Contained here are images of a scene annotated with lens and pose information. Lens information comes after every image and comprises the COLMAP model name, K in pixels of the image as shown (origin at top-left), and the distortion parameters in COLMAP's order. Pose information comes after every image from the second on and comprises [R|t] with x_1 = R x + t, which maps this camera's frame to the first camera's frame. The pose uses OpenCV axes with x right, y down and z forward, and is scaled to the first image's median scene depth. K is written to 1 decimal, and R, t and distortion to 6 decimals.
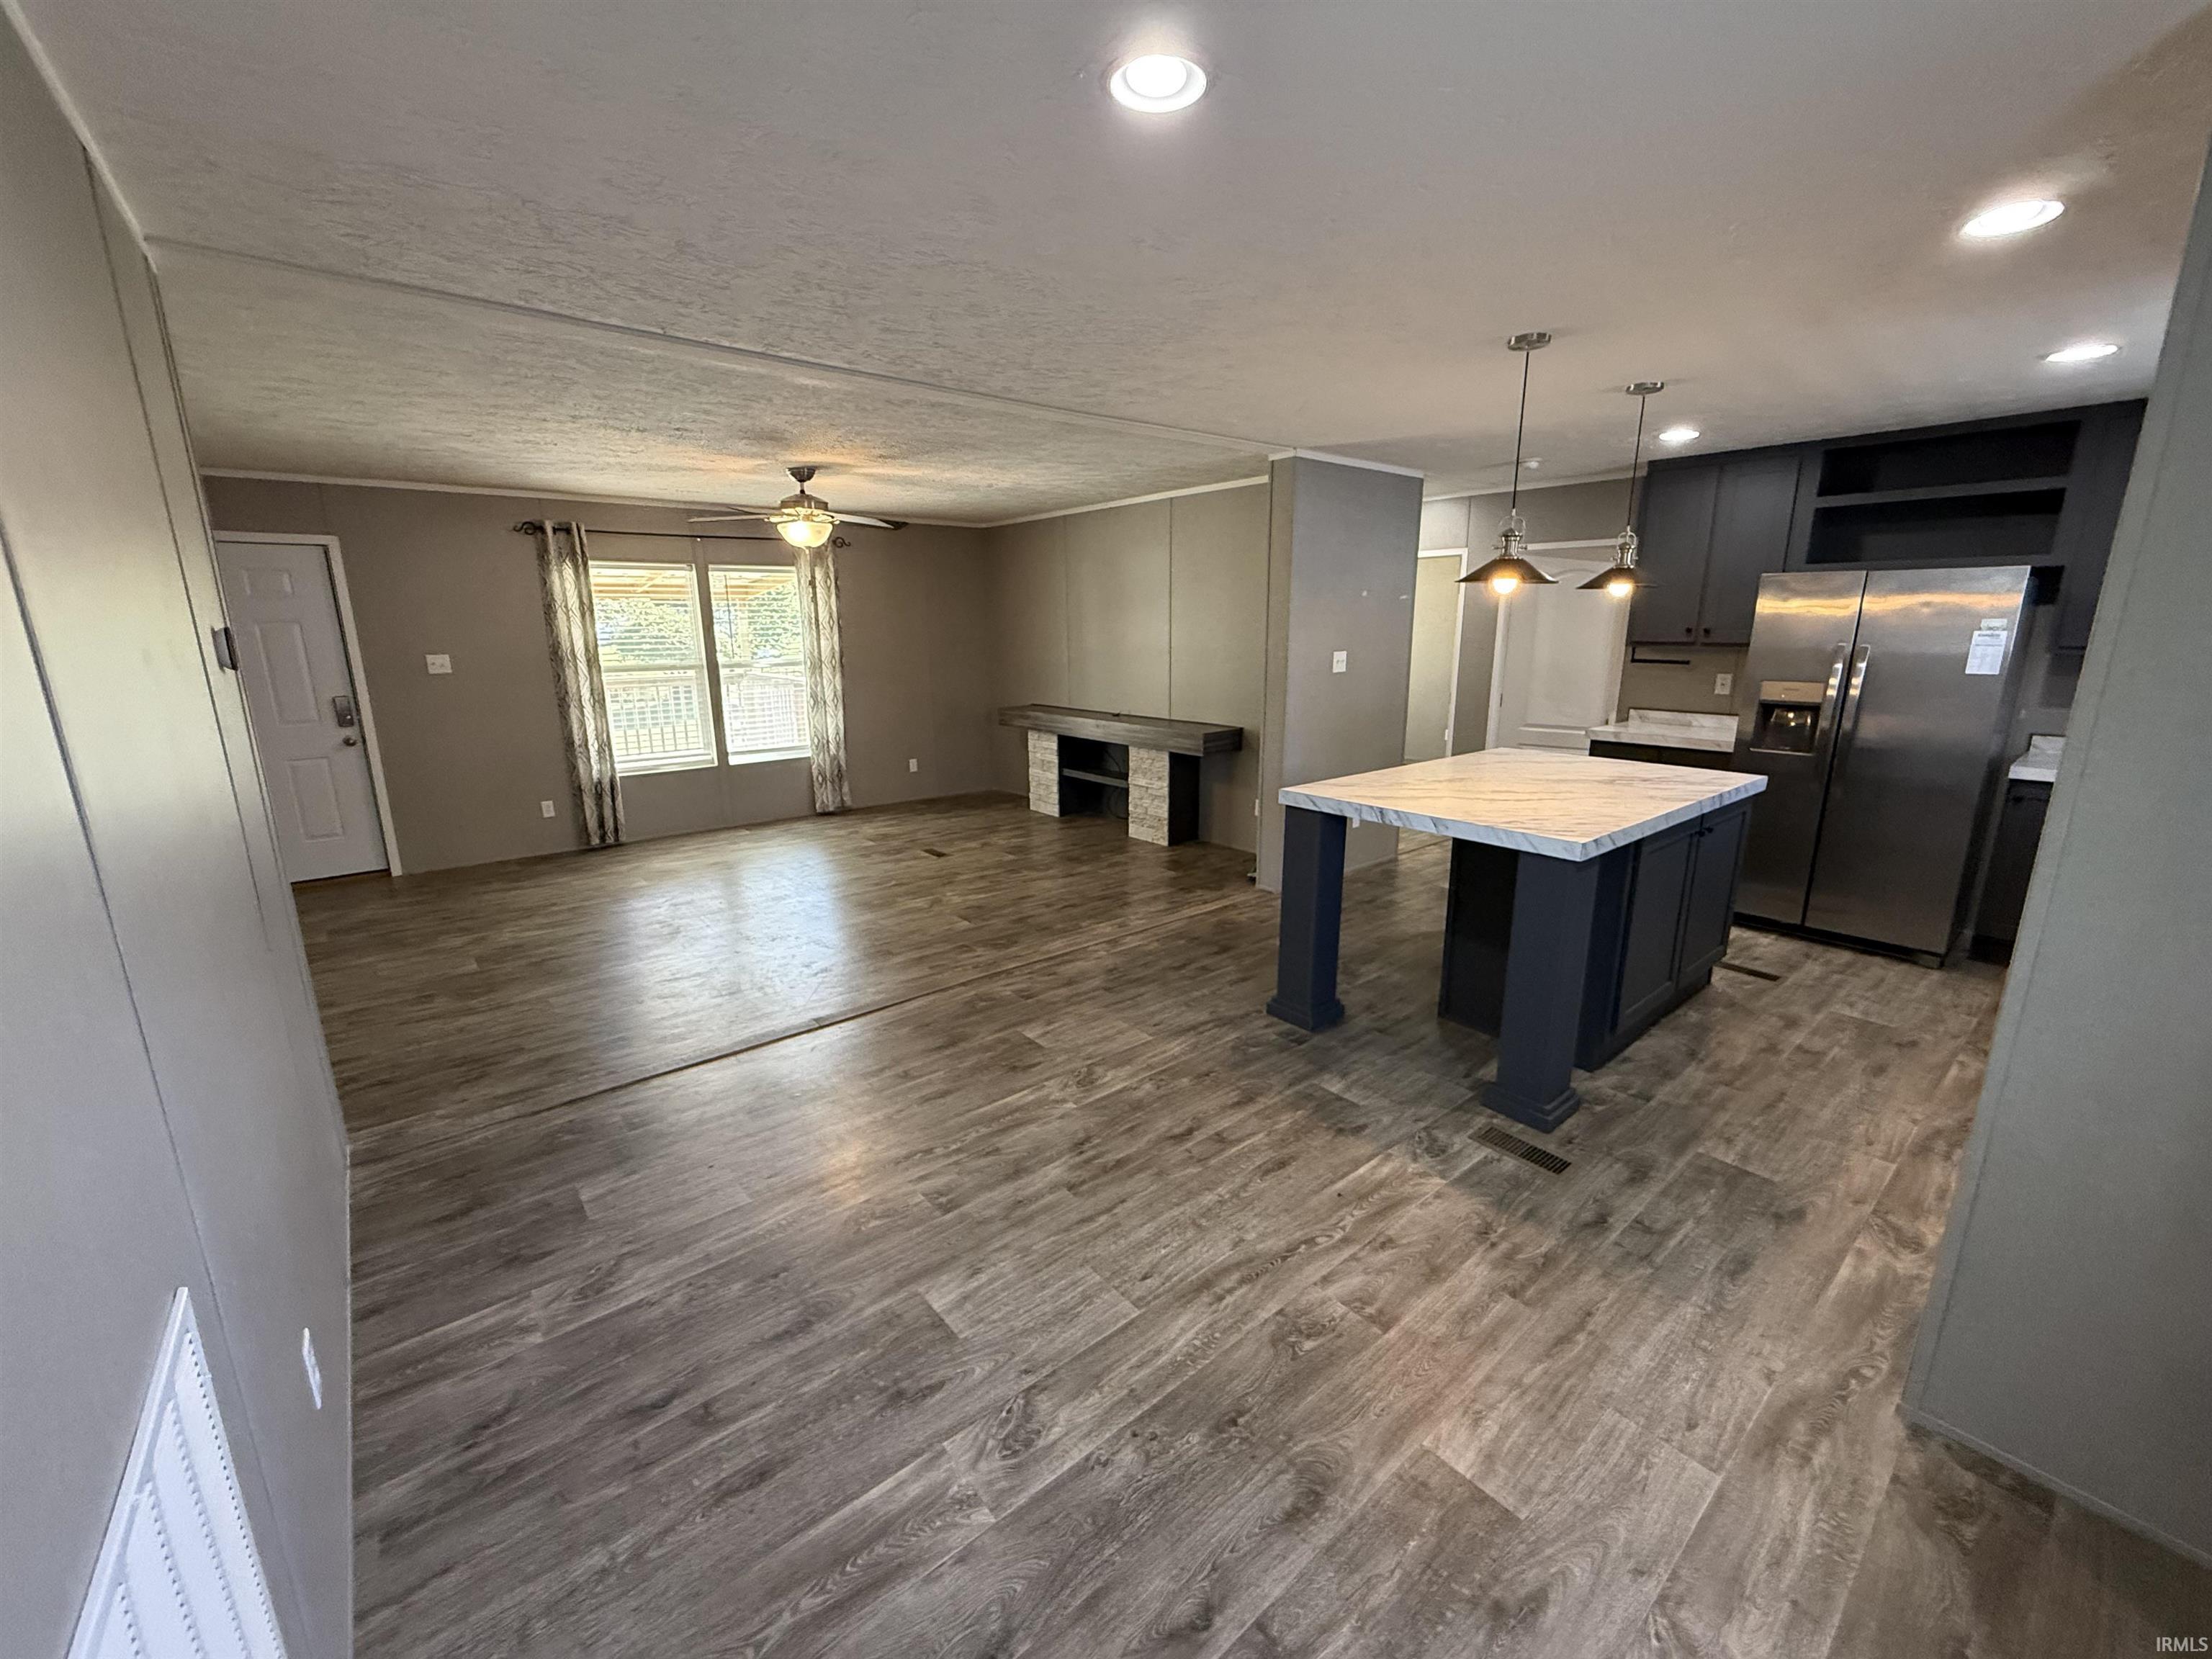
lens RADIAL K [[885.0, 0, 1104.3], [0, 885.0, 826.6], [0, 0, 1]] dist [-0.000819, 0.001590]
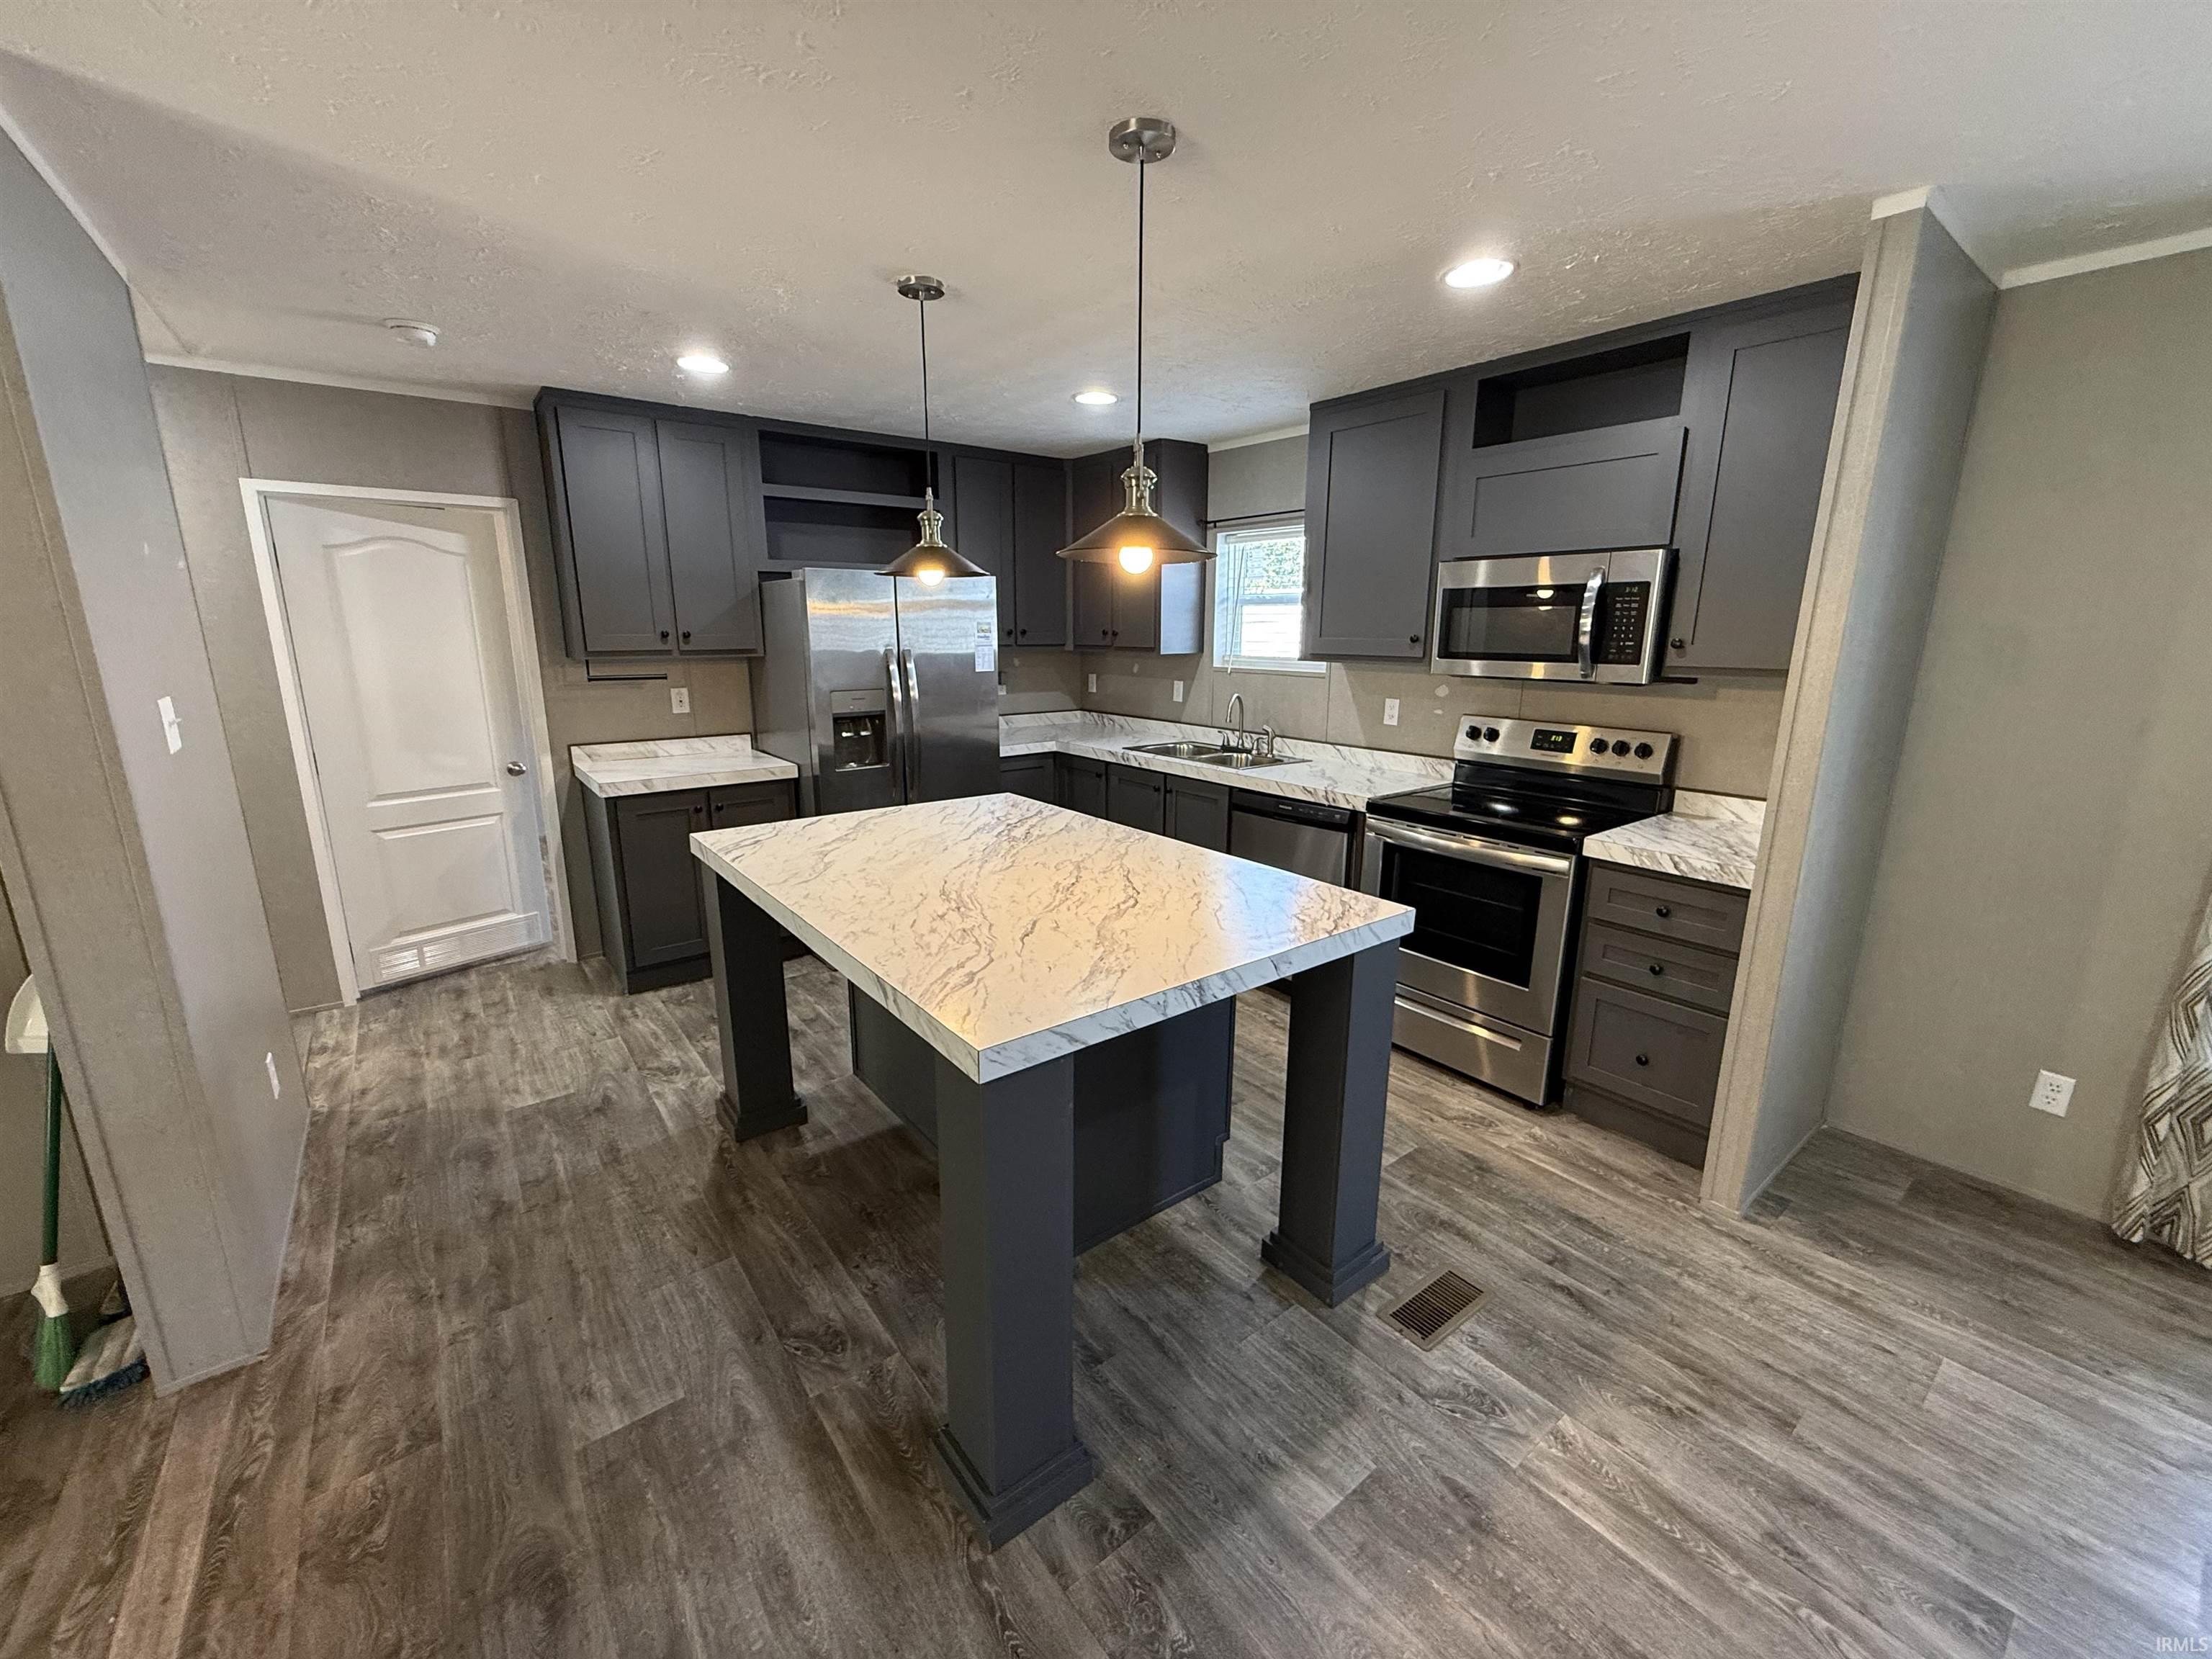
lens RADIAL K [[885.0, 0, 1098.1], [0, 885.0, 822.7], [0, 0, 1]] dist [-0.000819, 0.001590]
pose [[0.041214, -0.223026, 0.973941, -0.202207], [0.229846, 0.950743, 0.207988, -0.269342], [-0.972354, 0.215284, 0.090446, 1.151715]]
